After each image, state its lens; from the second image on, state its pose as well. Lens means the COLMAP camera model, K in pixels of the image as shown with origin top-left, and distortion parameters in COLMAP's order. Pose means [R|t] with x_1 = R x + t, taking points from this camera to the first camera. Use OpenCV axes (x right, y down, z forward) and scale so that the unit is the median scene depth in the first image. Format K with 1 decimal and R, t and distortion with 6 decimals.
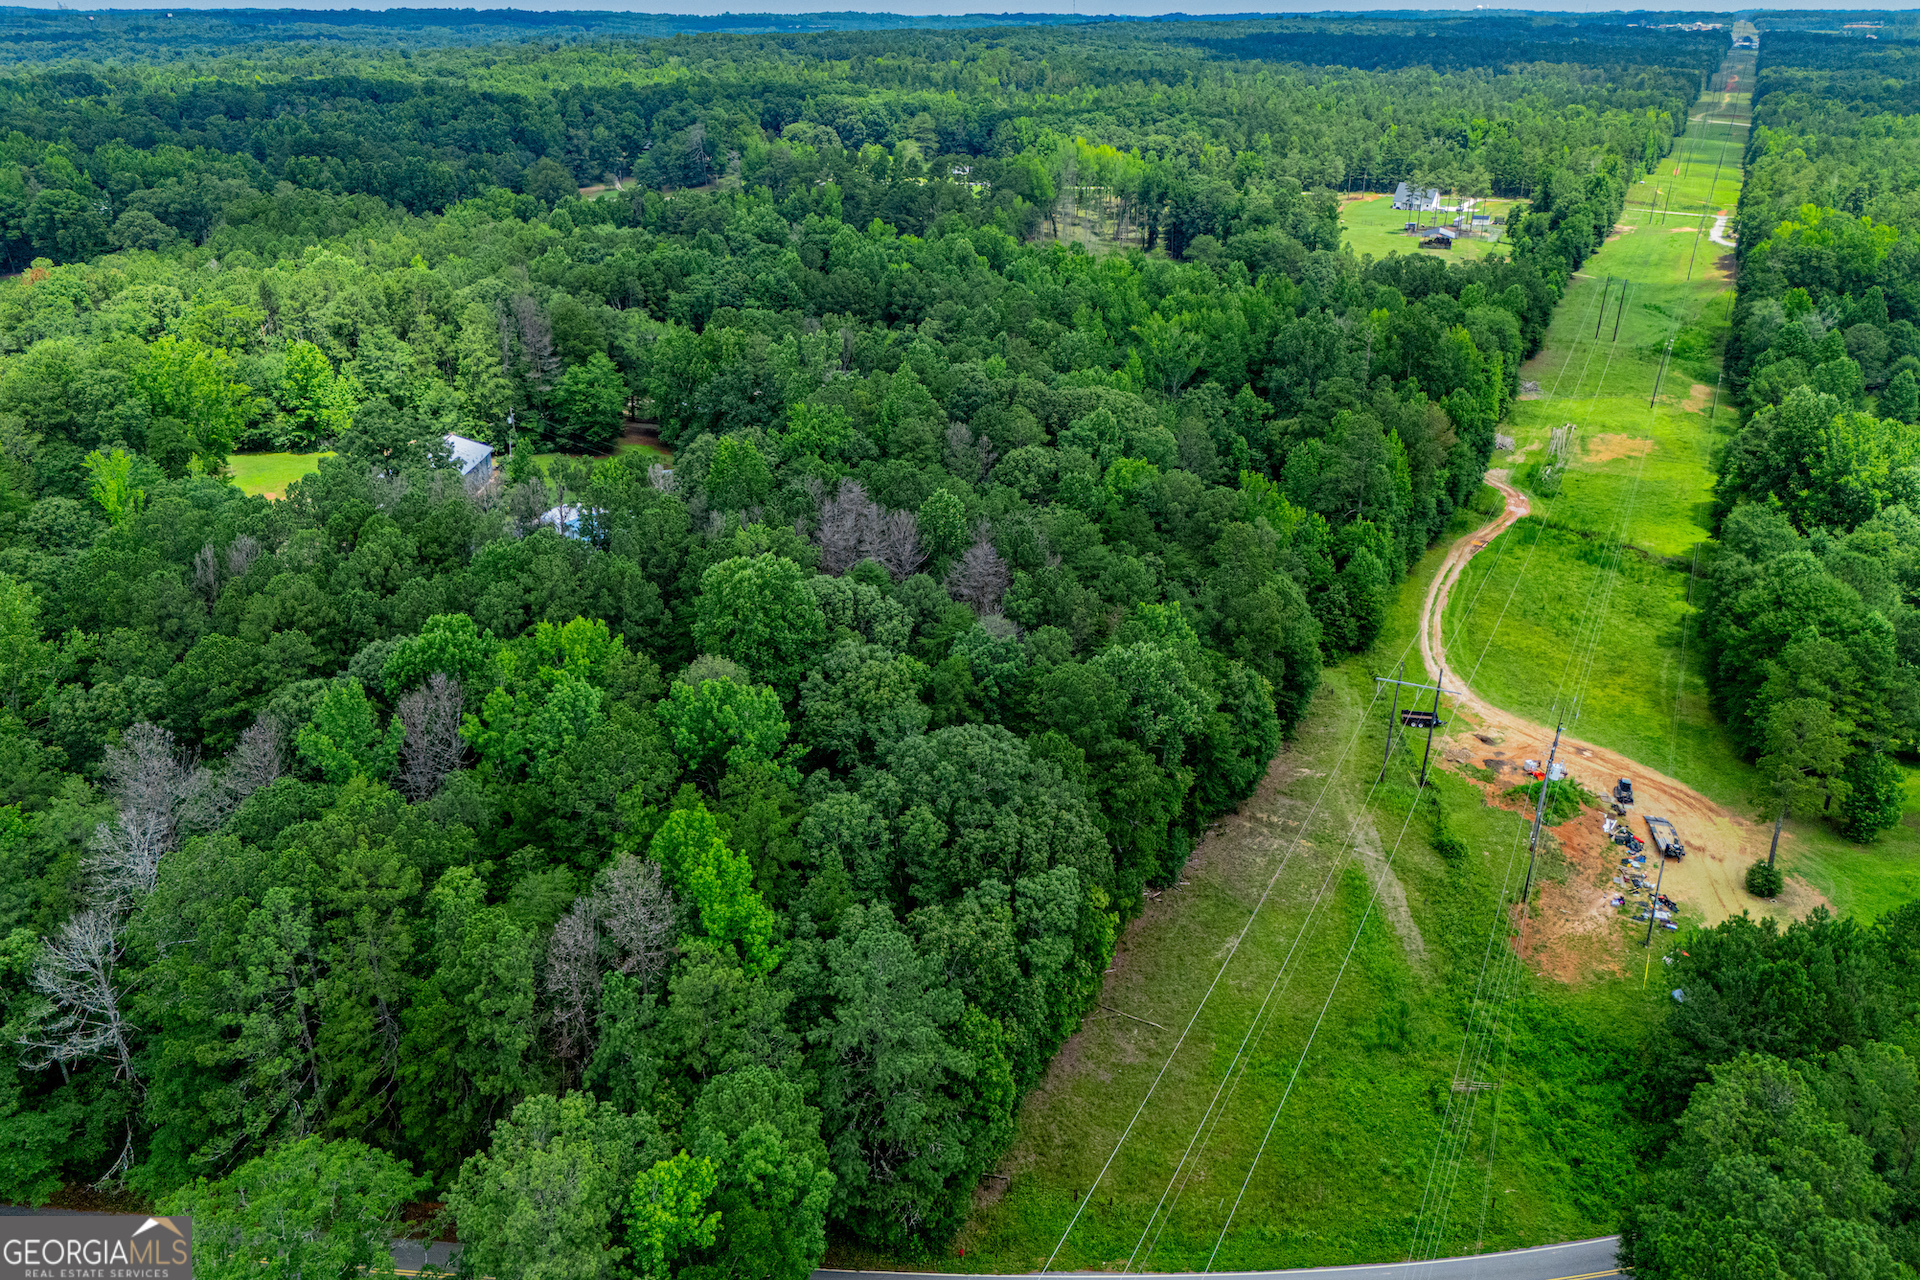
lens RADIAL K [[1426.3, 0, 960.3], [0, 1426.3, 593.2], [0, 0, 1]] dist [0.062542, -0.055922]
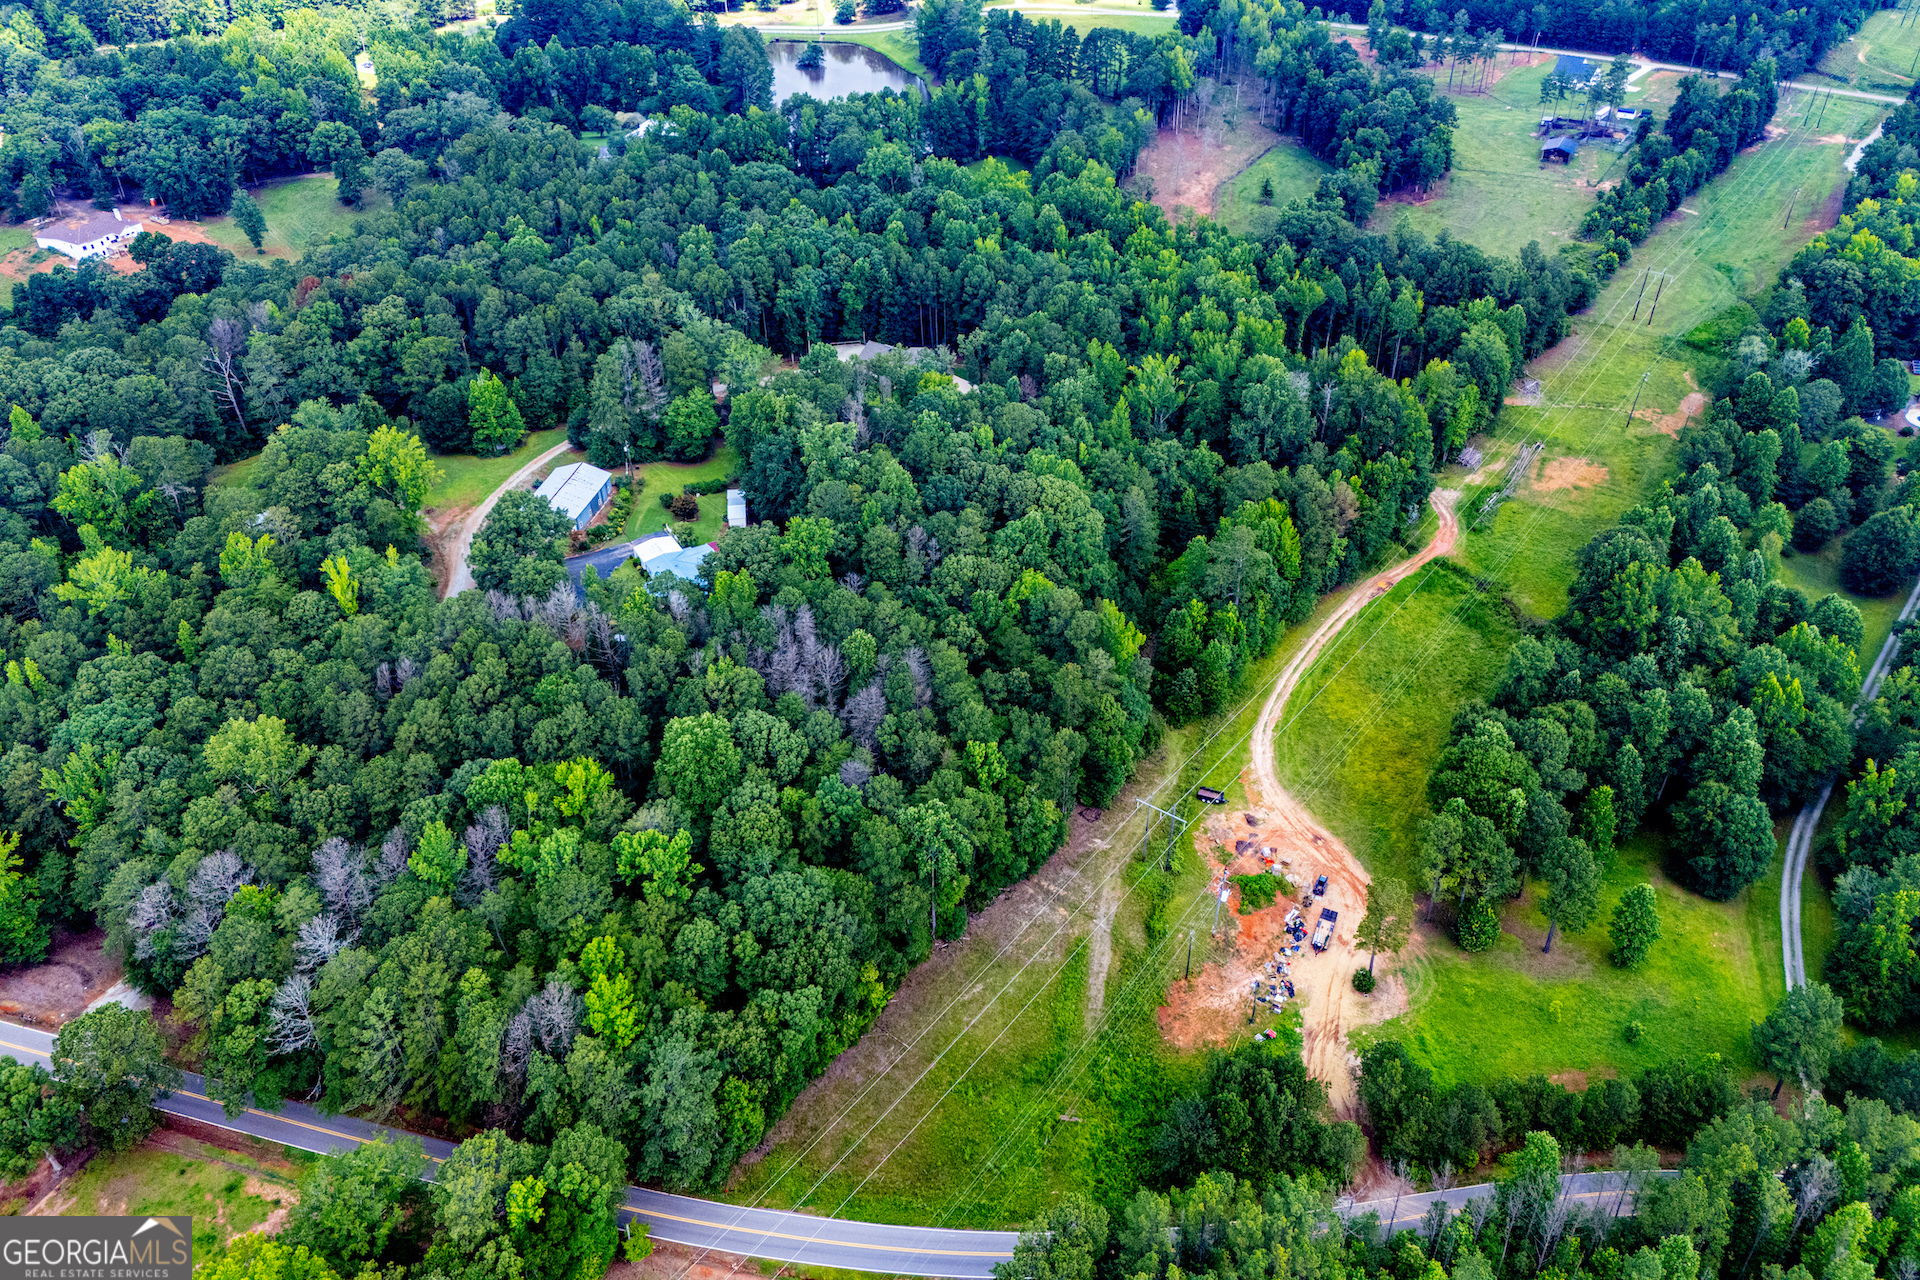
lens RADIAL K [[1426.3, 0, 964.8], [0, 1426.3, 531.2], [0, 0, 1]] dist [0.062542, -0.055922]
pose [[0.982358, 0.090998, -0.163376, 0.341900], [-0.058487, 0.979299, 0.193784, -0.490704], [0.177628, -0.180810, 0.967345, -0.389238]]
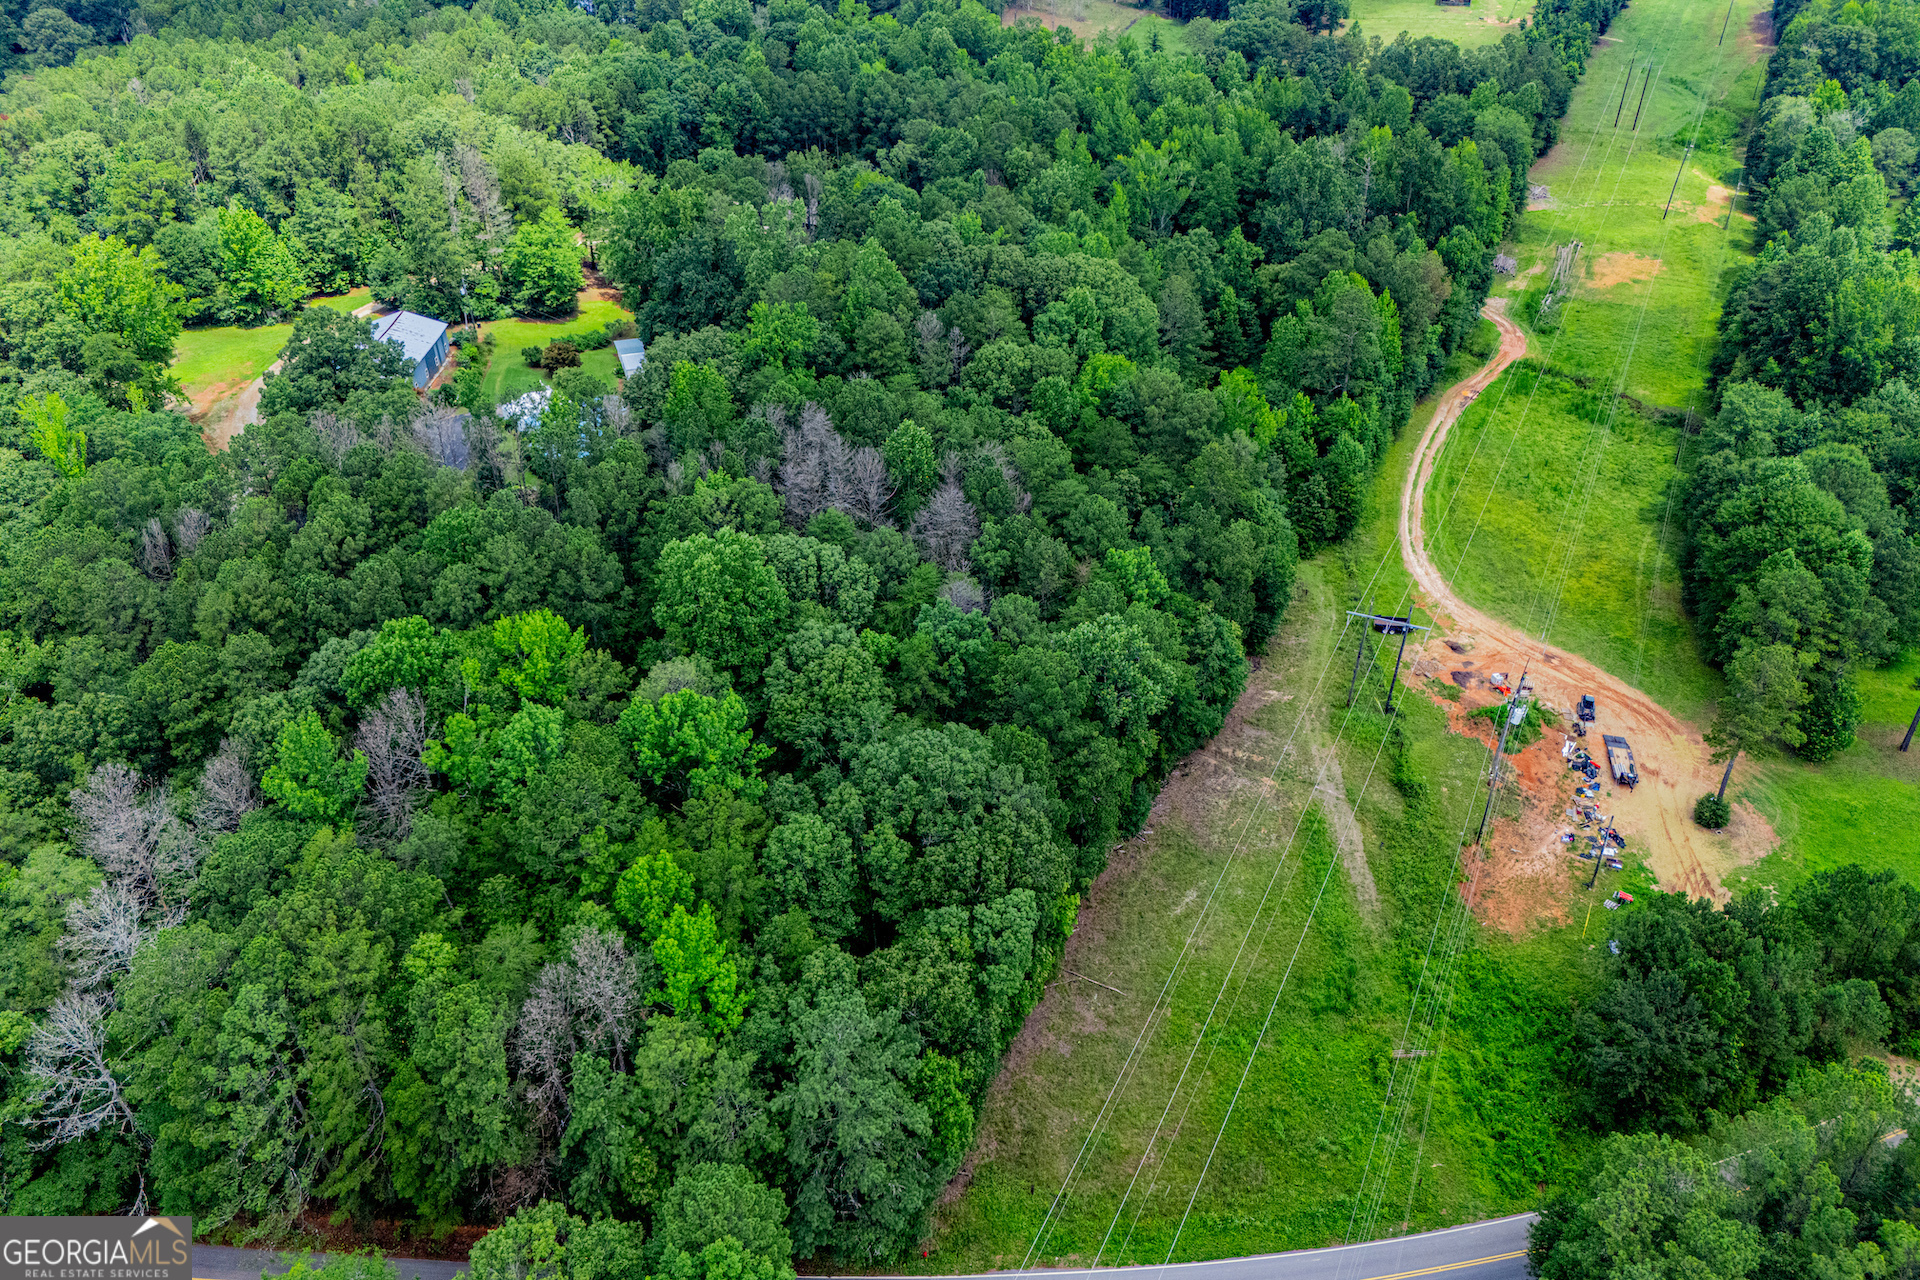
lens RADIAL K [[1426.3, 0, 960.6], [0, 1426.3, 625.1], [0, 0, 1]] dist [0.062542, -0.055922]
pose [[0.999896, -0.014402, 0.000123, 0.021957], [0.014063, 0.978150, 0.207424, -0.146972], [-0.003107, -0.207401, 0.978251, 0.023861]]
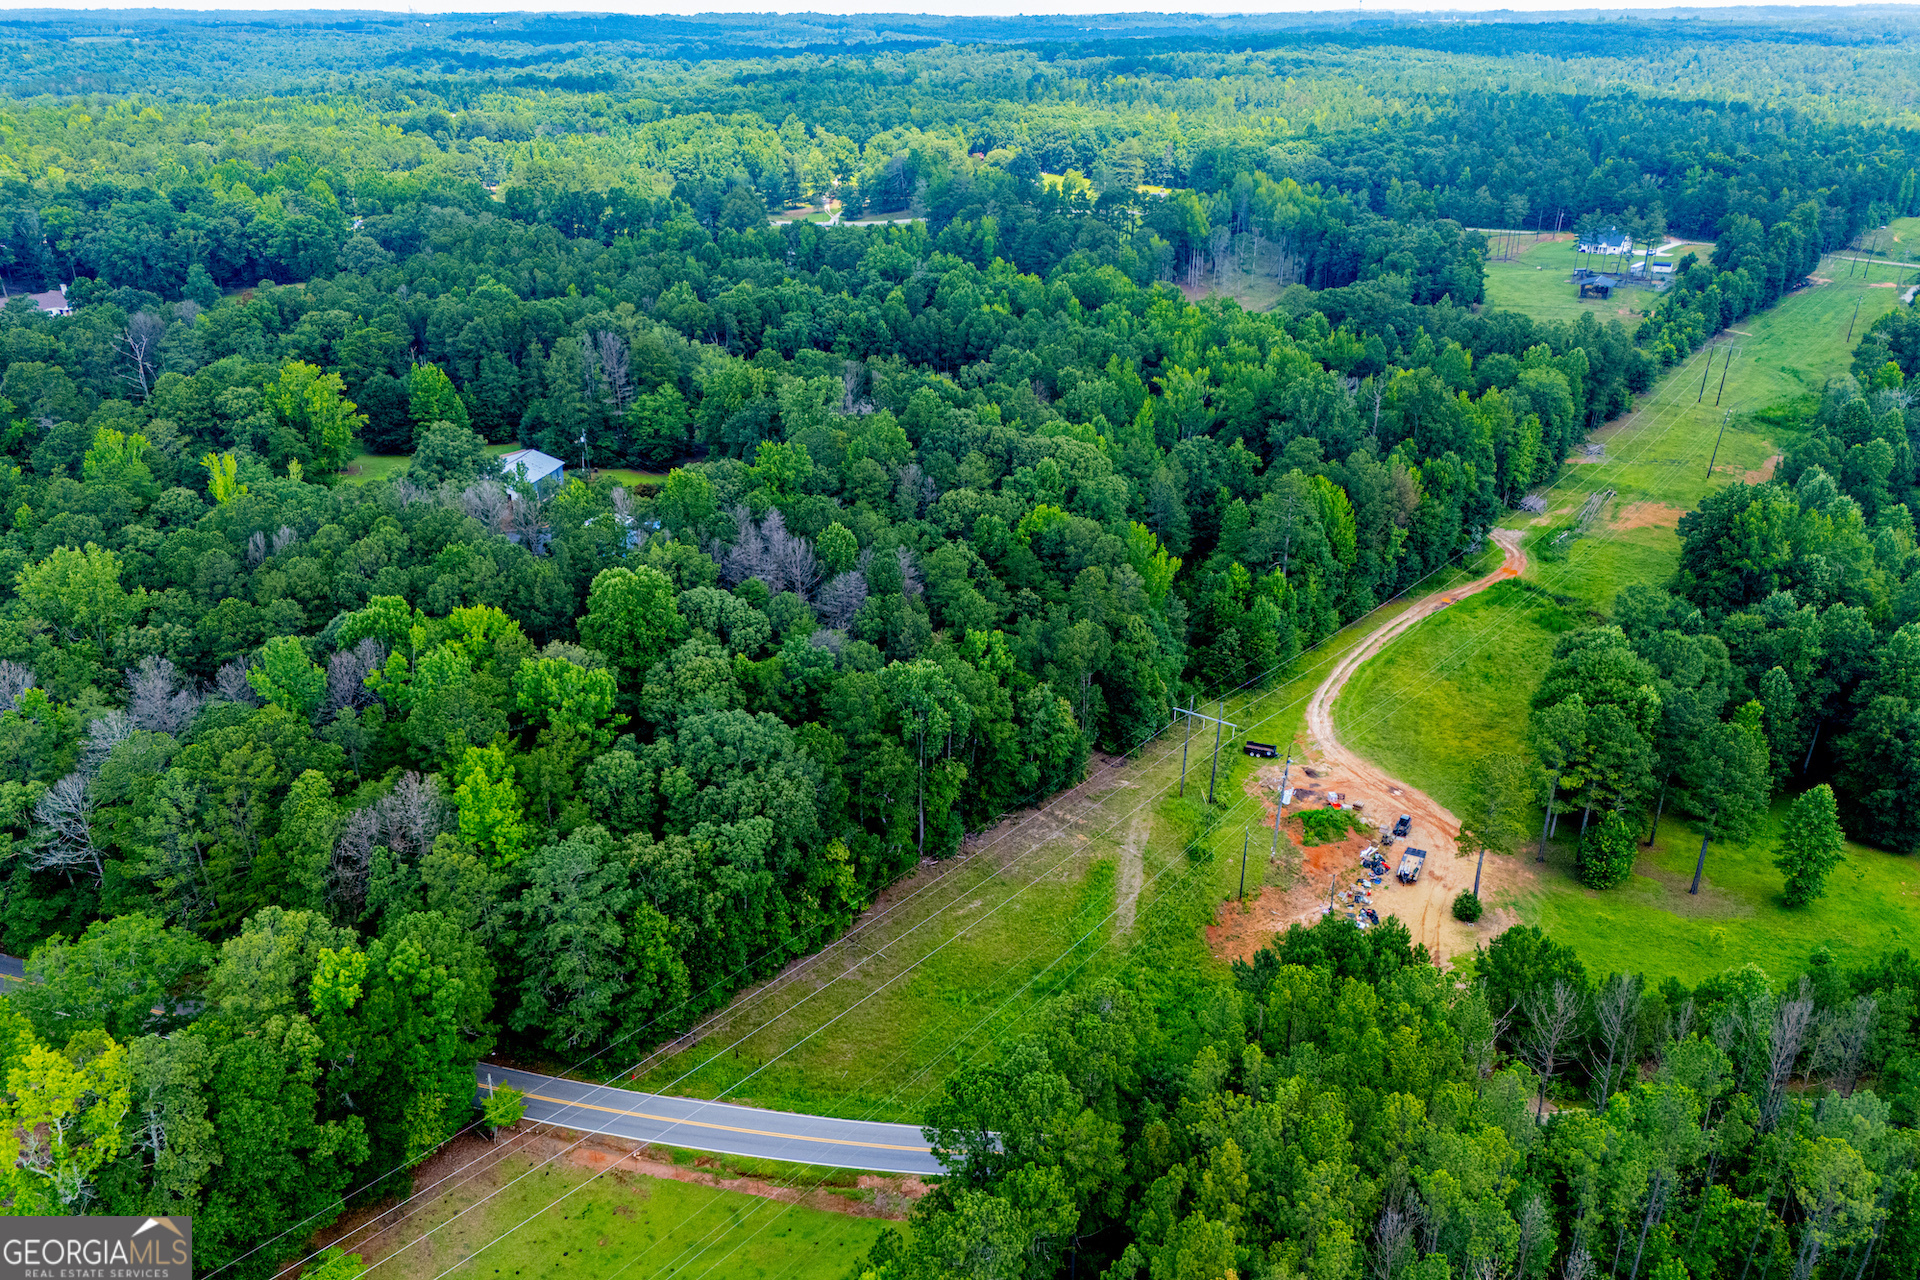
lens RADIAL K [[1426.3, 0, 961.2], [0, 1426.3, 704.1], [0, 0, 1]] dist [0.062542, -0.055922]
pose [[0.980589, 0.083207, -0.177541, 0.337388], [-0.071329, 0.994830, 0.072282, -0.016278], [0.182637, -0.058215, 0.981455, -0.183922]]
